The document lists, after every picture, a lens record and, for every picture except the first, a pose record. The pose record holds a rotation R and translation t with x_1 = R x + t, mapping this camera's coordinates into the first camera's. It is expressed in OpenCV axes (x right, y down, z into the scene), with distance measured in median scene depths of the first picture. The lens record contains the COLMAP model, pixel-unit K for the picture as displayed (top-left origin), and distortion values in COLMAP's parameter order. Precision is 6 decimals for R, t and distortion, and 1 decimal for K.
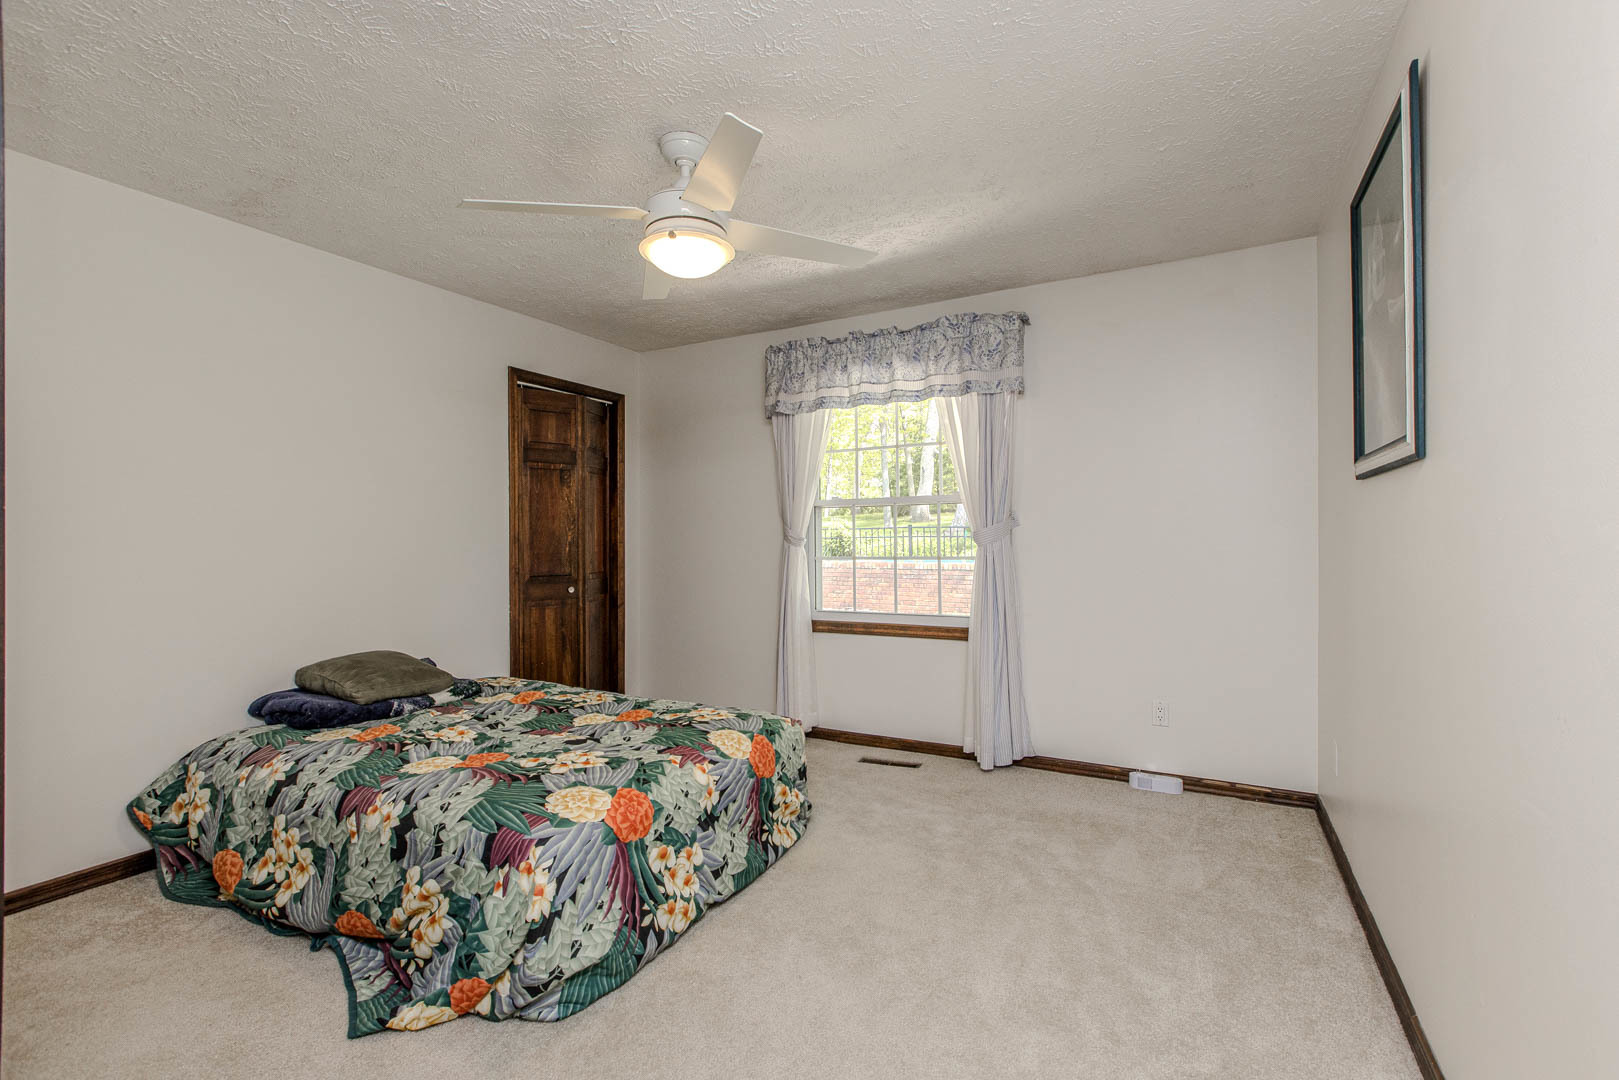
lens RADIAL K [[715.9, 0, 809.8], [0, 715.9, 536.7], [0, 0, 1]] dist [-0.001561, -0.000705]
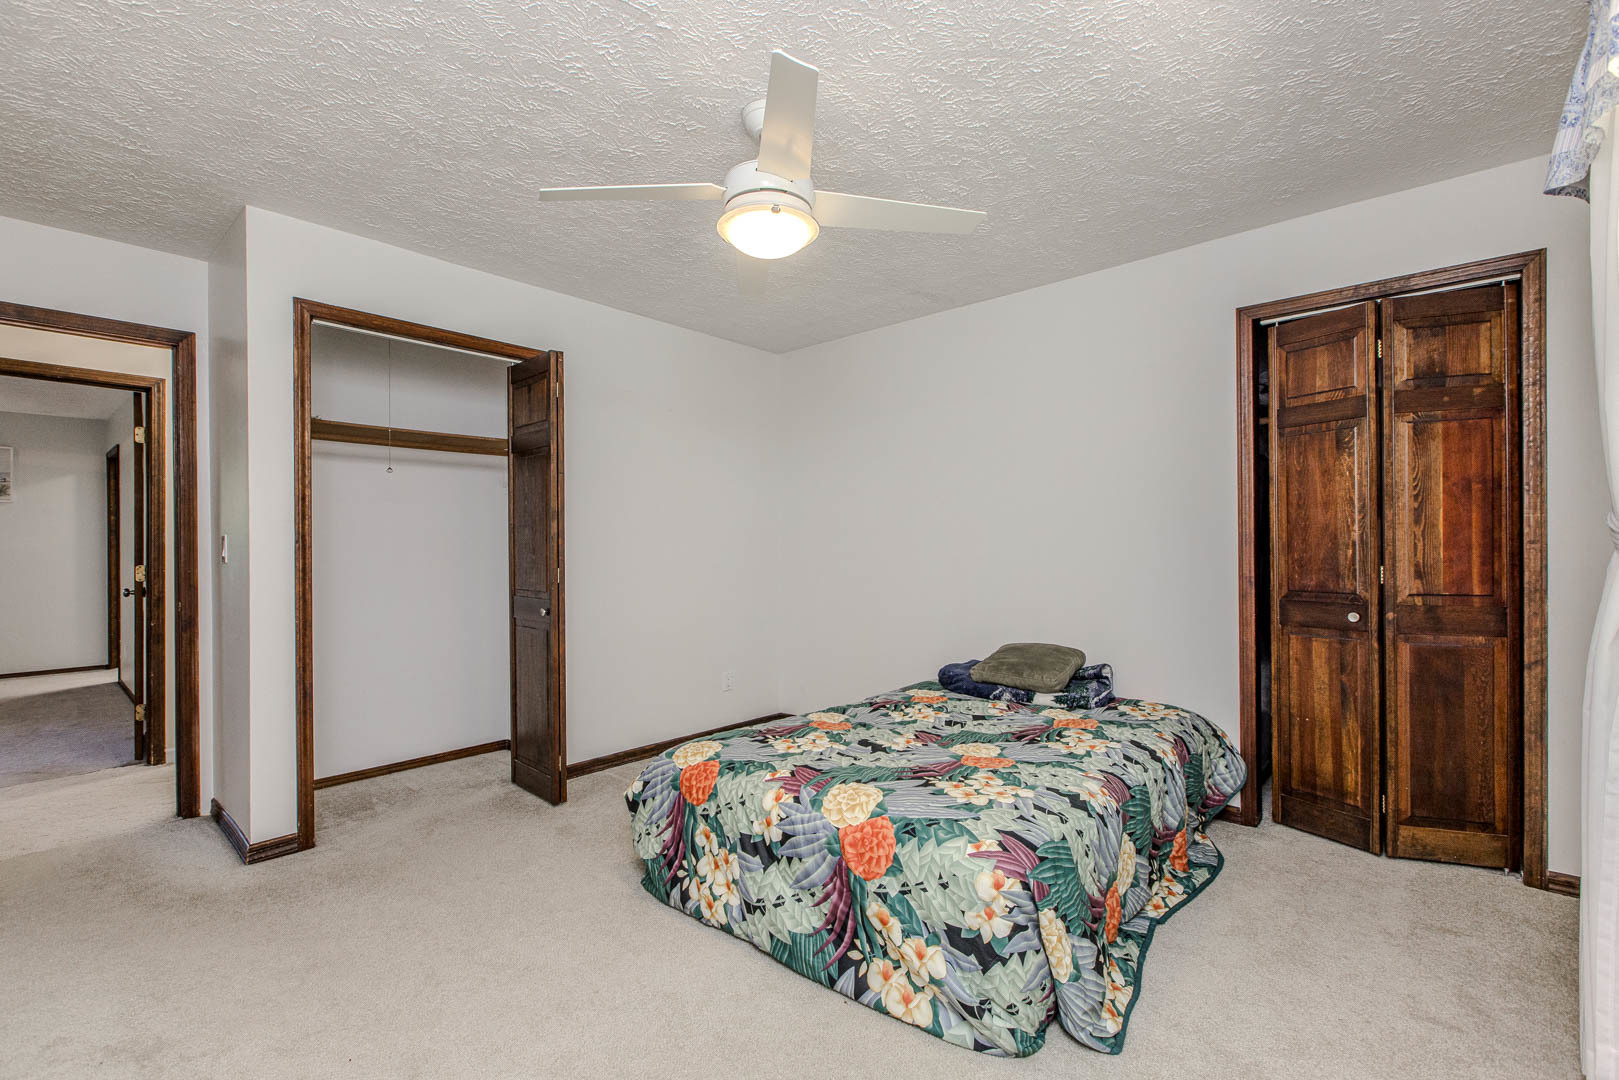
lens RADIAL K [[715.9, 0, 810.0], [0, 715.9, 546.0], [0, 0, 1]] dist [-0.001561, -0.000705]
pose [[-0.227963, 0.003006, -0.973665, 0.655295], [0.009479, 0.999955, 0.000868, 0.010596], [0.973624, -0.009031, -0.227981, 1.146701]]
